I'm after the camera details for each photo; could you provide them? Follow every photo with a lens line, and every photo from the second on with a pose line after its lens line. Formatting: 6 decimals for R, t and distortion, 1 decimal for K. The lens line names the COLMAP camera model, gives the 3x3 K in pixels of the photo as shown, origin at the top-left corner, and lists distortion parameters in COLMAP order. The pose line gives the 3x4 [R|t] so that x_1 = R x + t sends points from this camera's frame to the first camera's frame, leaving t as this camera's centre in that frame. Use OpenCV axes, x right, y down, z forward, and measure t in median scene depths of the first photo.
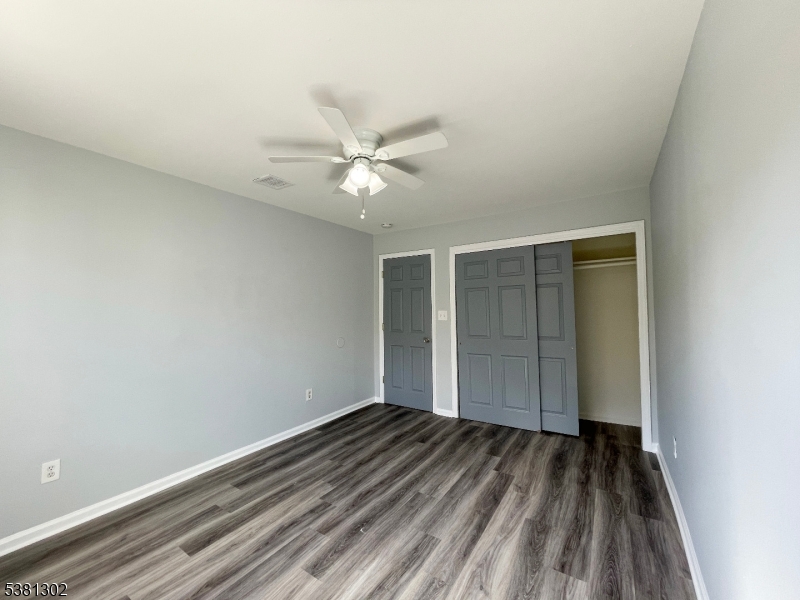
lens RADIAL K [[322.2, 0, 389.3], [0, 322.2, 299.2], [0, 0, 1]] dist [0.002340, -0.000929]
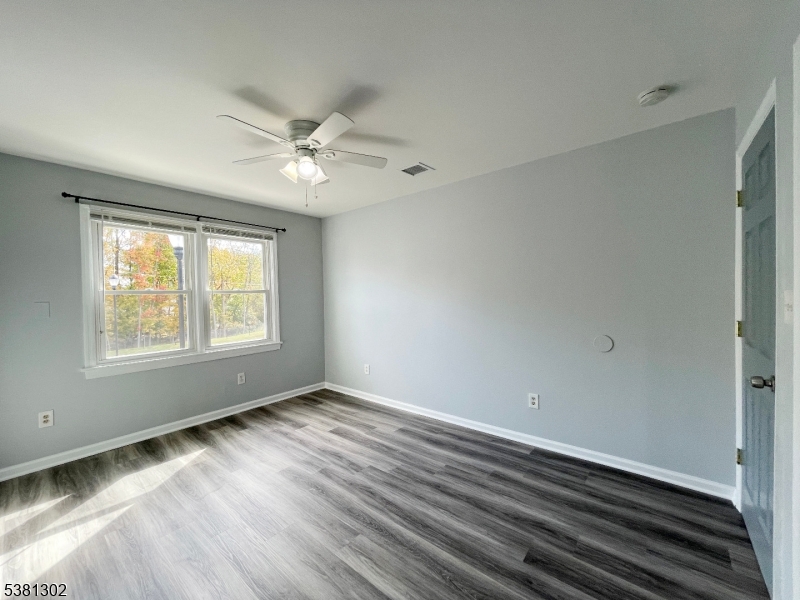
lens RADIAL K [[322.2, 0, 395.2], [0, 322.2, 301.4], [0, 0, 1]] dist [0.002340, -0.000929]
pose [[-0.095177, 0.039649, -0.994670, 0.746640], [0.055370, 0.997870, 0.034479, 0.026923], [0.993919, -0.051793, -0.097169, 1.083626]]
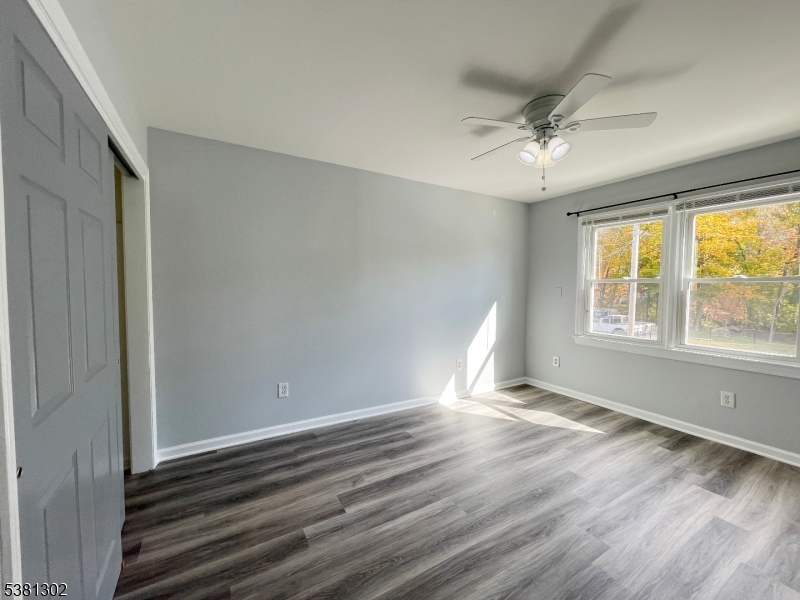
lens RADIAL K [[322.2, 0, 397.3], [0, 322.2, 300.5], [0, 0, 1]] dist [0.002340, -0.000929]
pose [[-0.909011, -0.009174, 0.416672, -0.071737], [-0.006745, 0.999951, 0.007302, 0.061232], [-0.416718, 0.003827, -0.909028, 1.639592]]
